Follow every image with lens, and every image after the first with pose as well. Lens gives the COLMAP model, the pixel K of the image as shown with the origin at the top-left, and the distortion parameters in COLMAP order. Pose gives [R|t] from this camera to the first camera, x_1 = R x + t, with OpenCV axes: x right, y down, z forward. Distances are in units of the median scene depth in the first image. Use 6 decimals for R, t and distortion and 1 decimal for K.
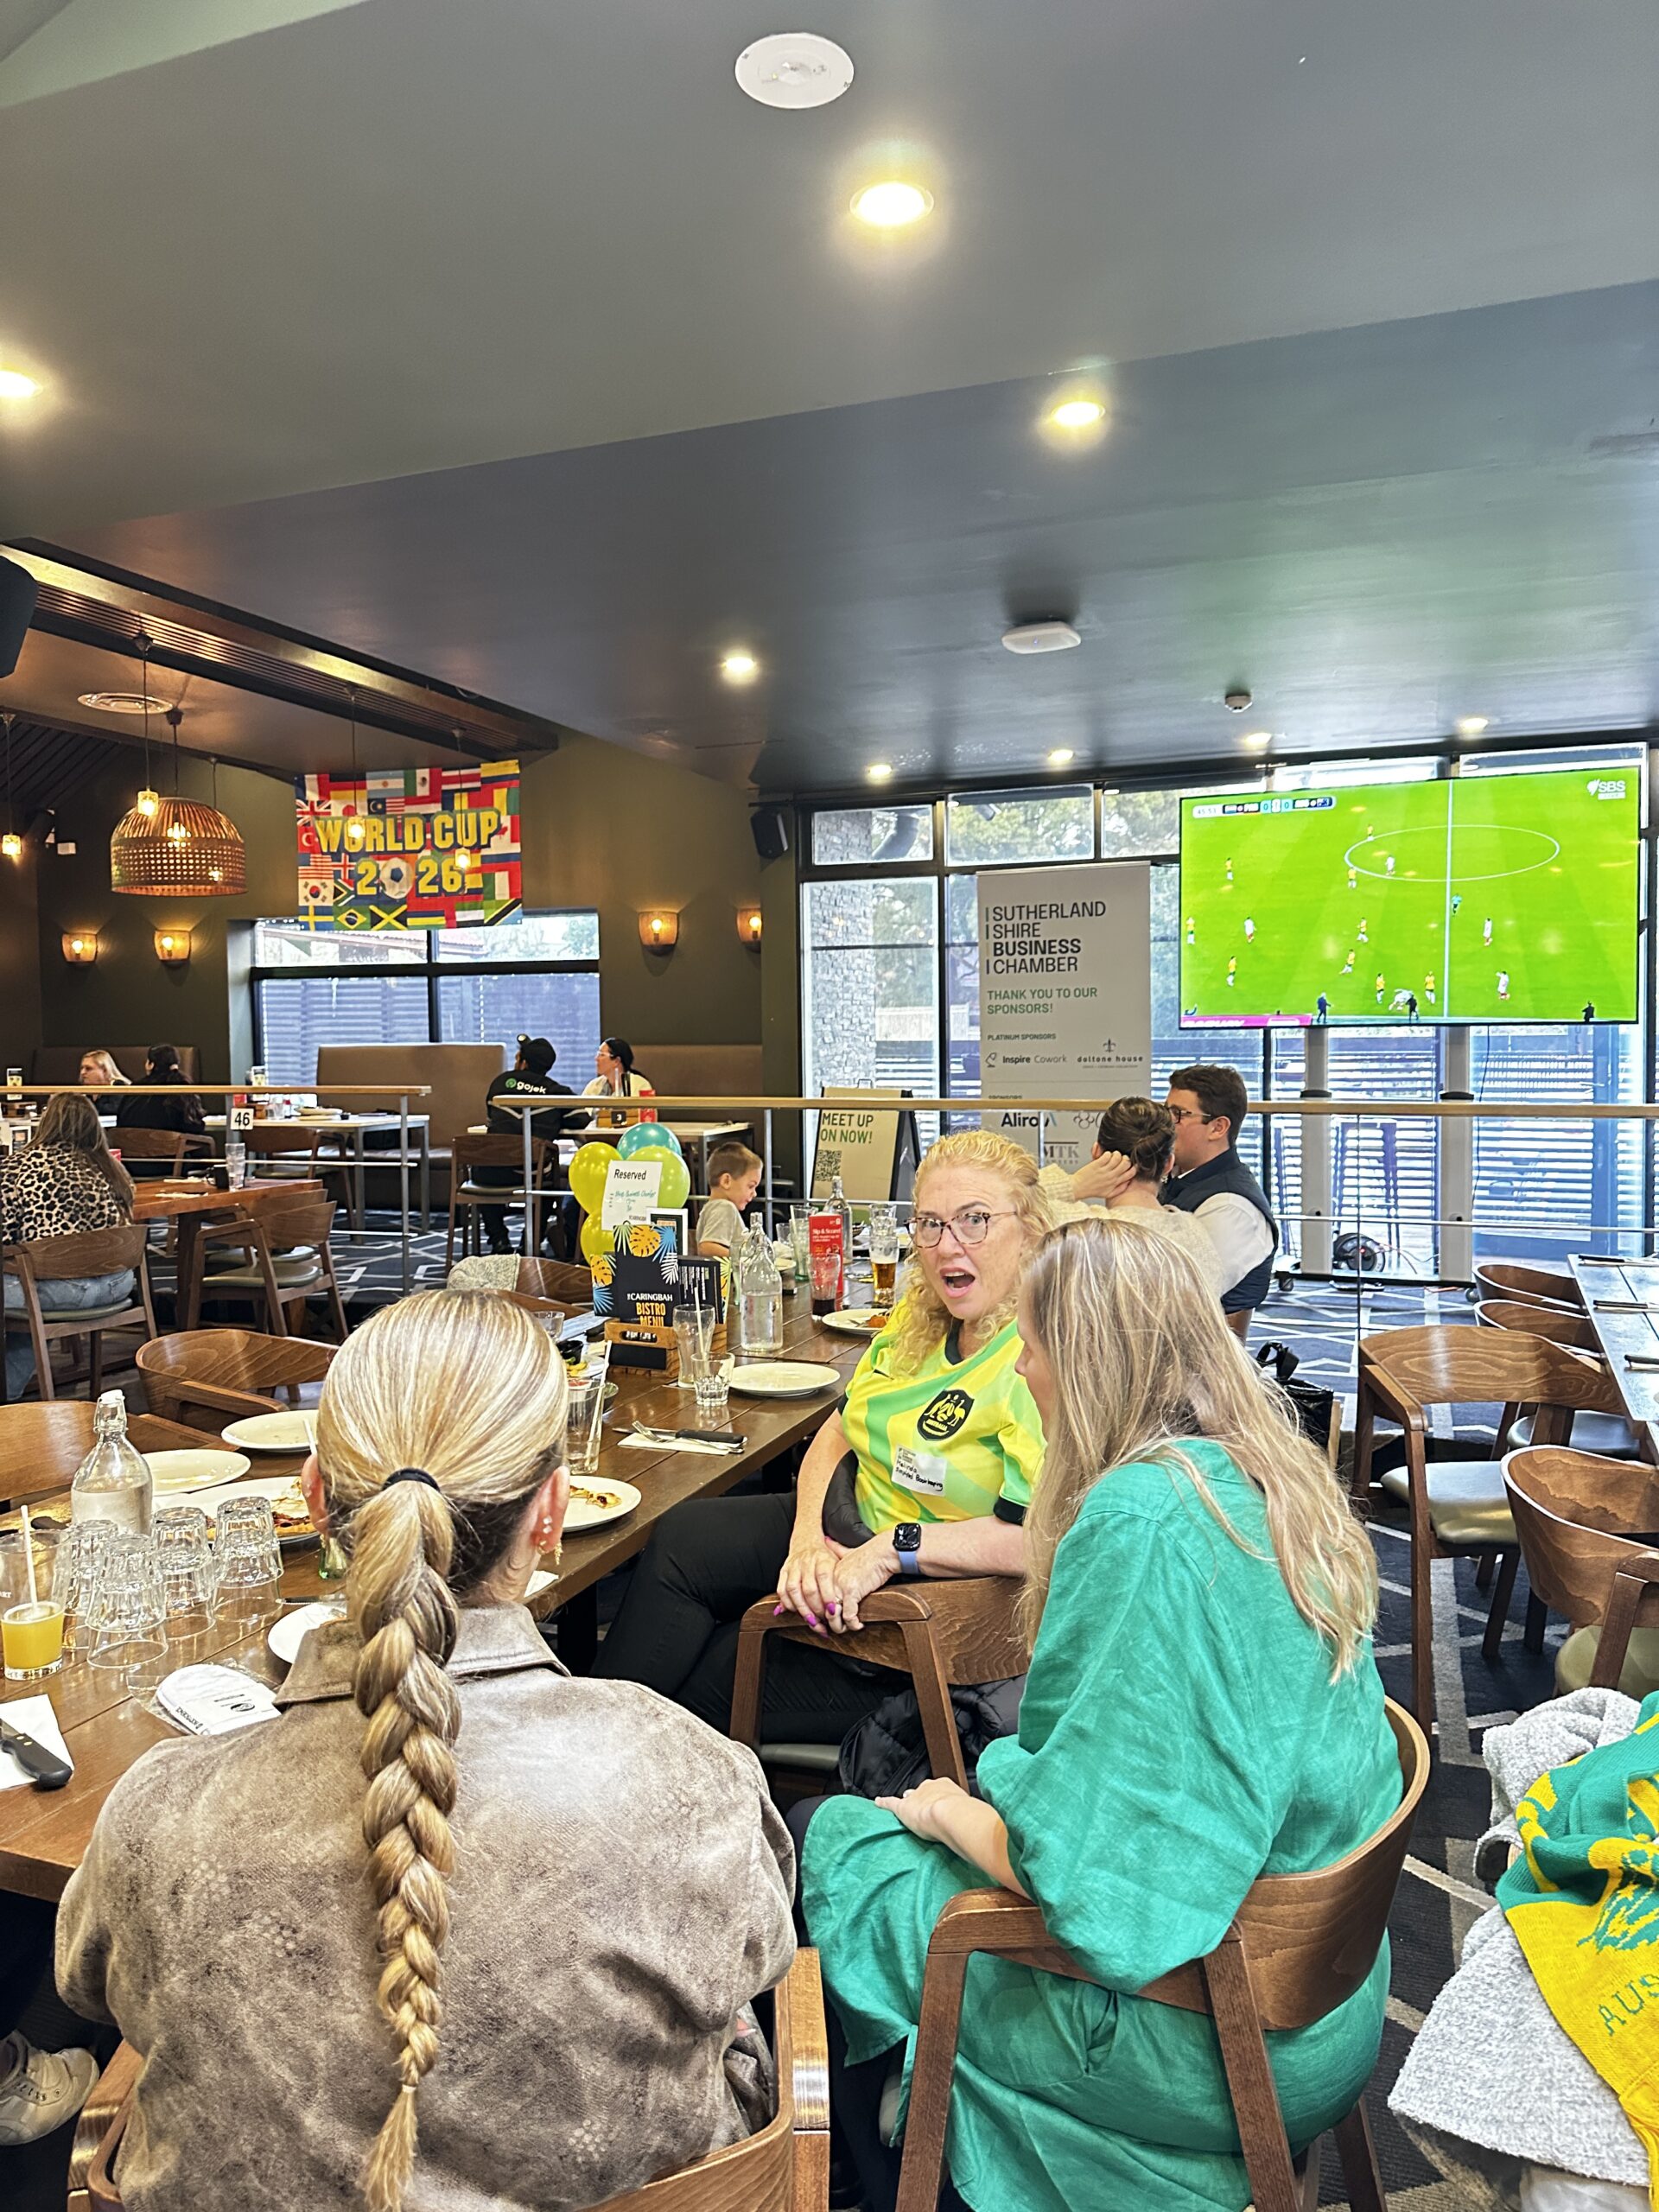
lens RADIAL K [[1517.6, 0, 829.5], [0, 1517.6, 1106.0], [0, 0, 1]] dist [0.005294, -0.004317]
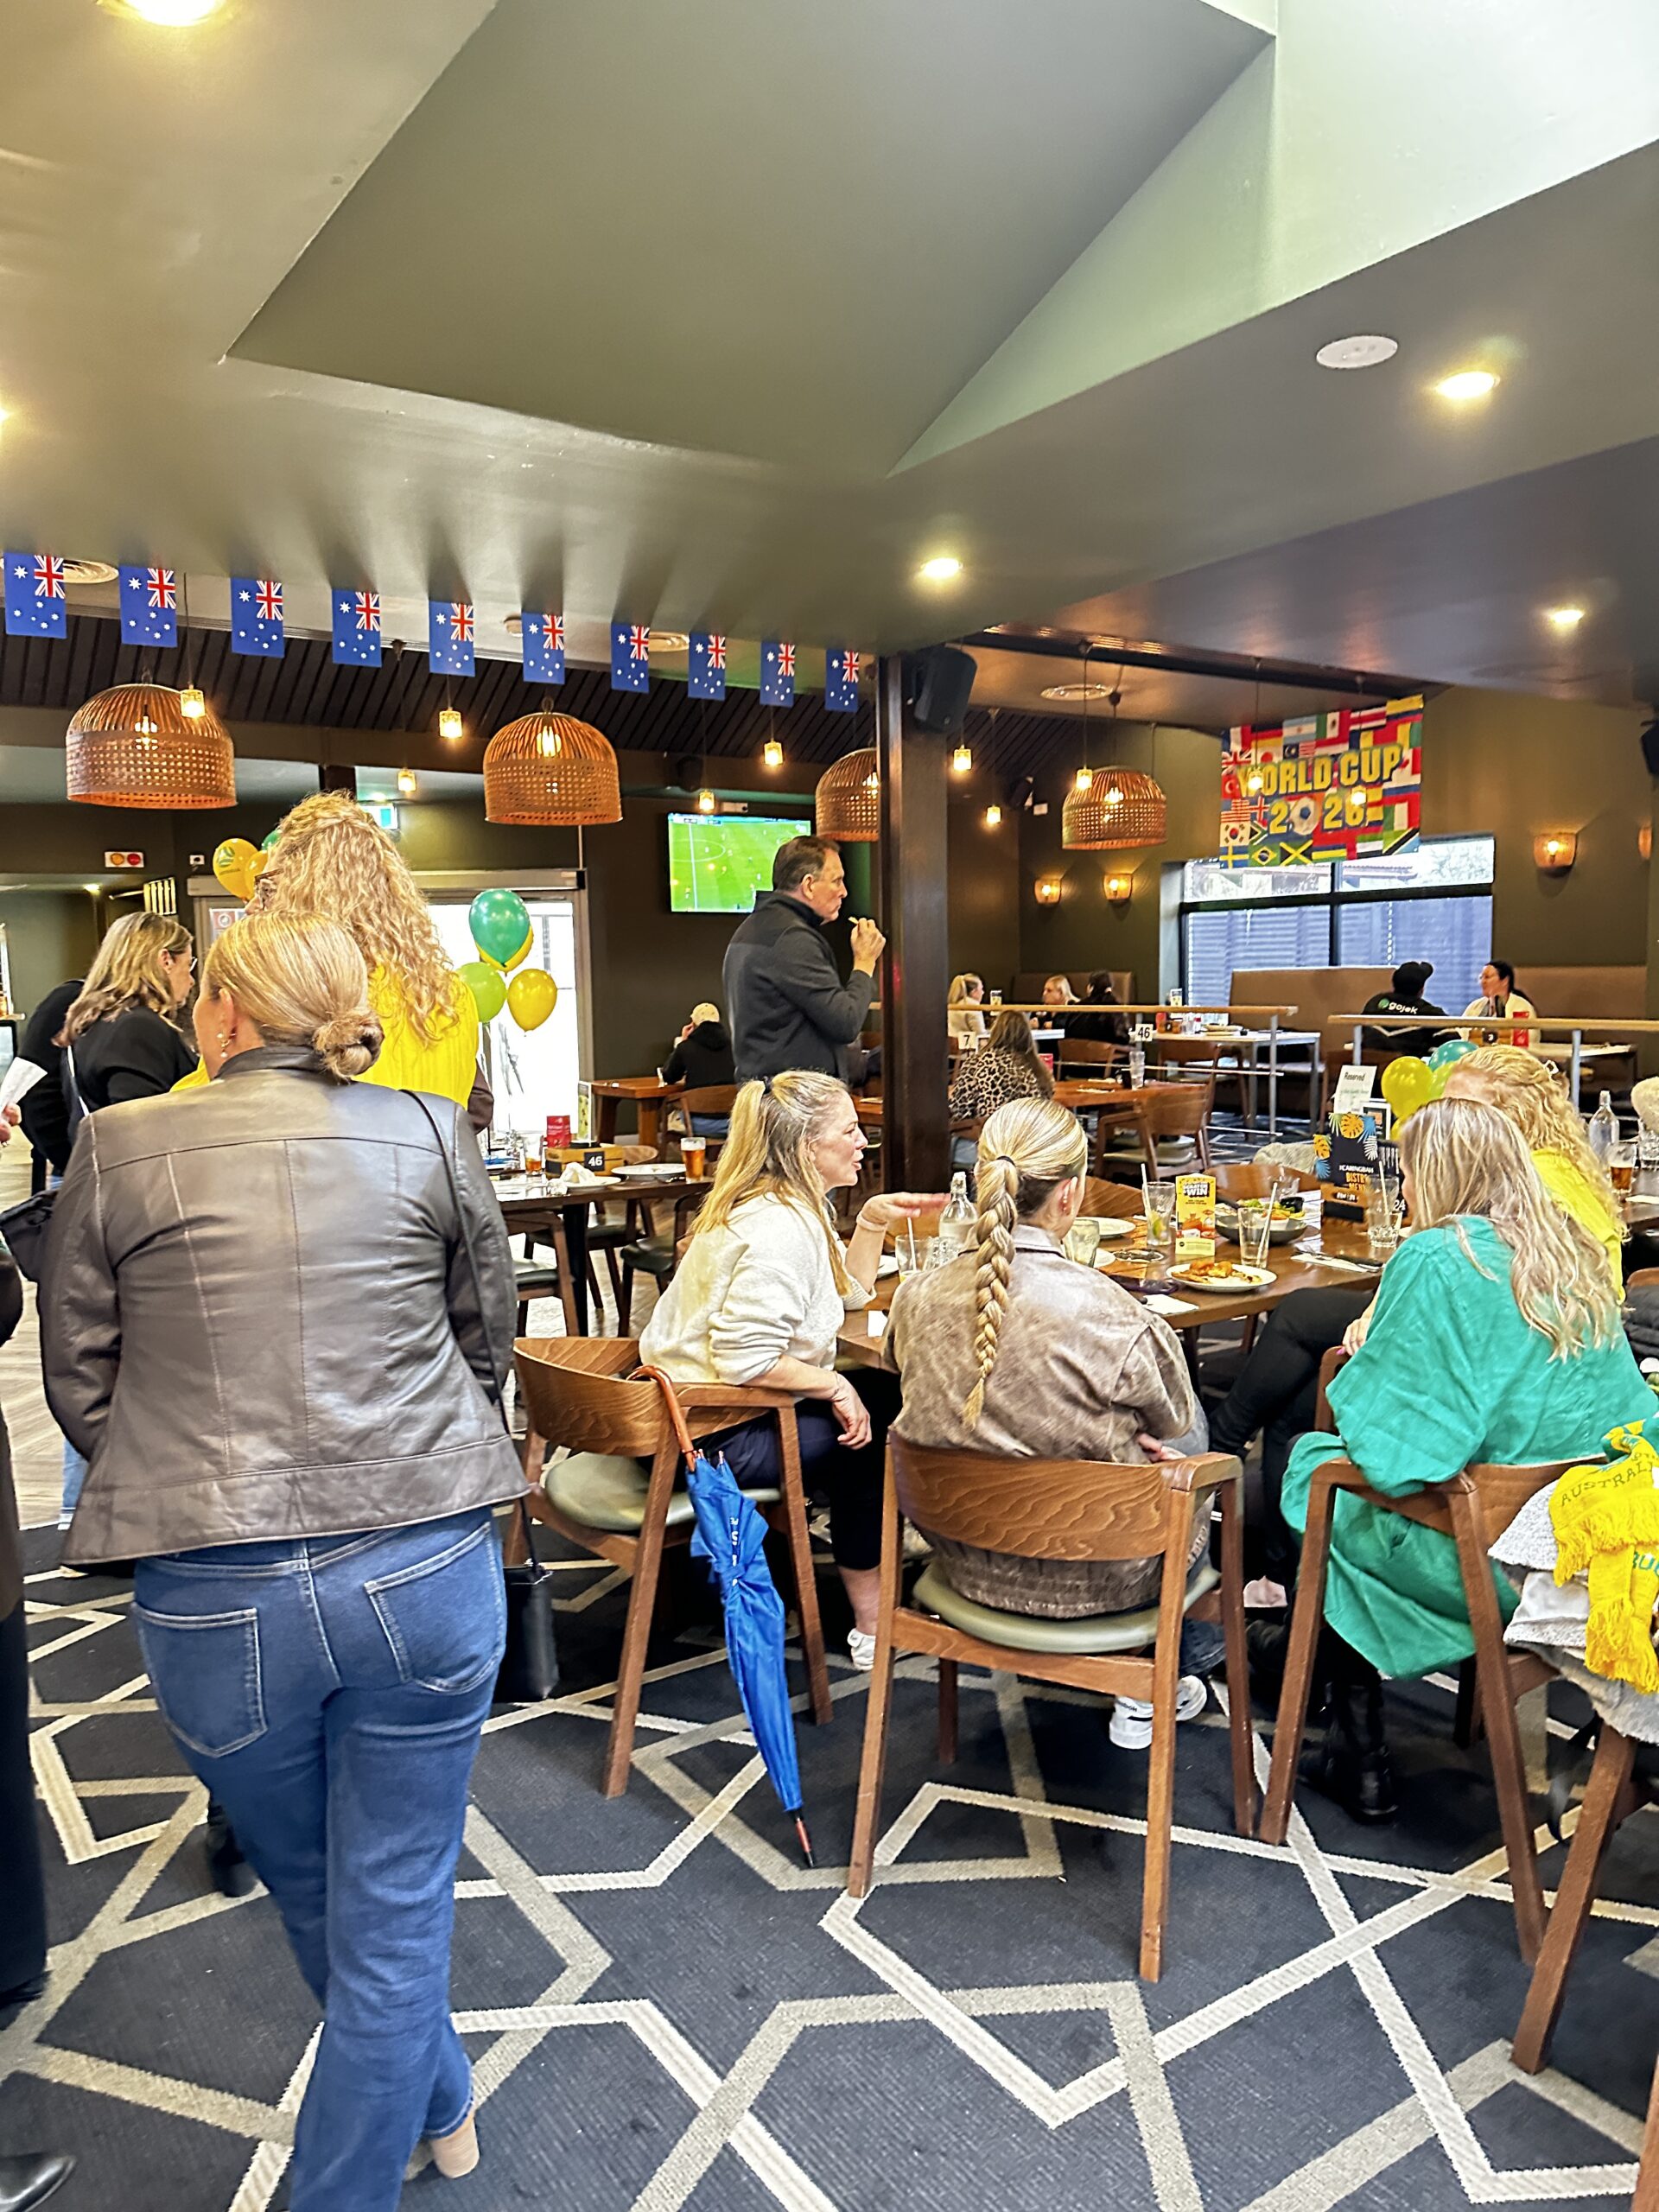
lens RADIAL K [[1517.6, 0, 829.5], [0, 1517.6, 1106.0], [0, 0, 1]] dist [0.005294, -0.004317]
pose [[0.813111, 0.038675, -0.580822, 0.085123], [-0.007966, 0.998436, 0.055332, 0.001437], [0.582054, -0.040364, 0.812148, -0.106434]]
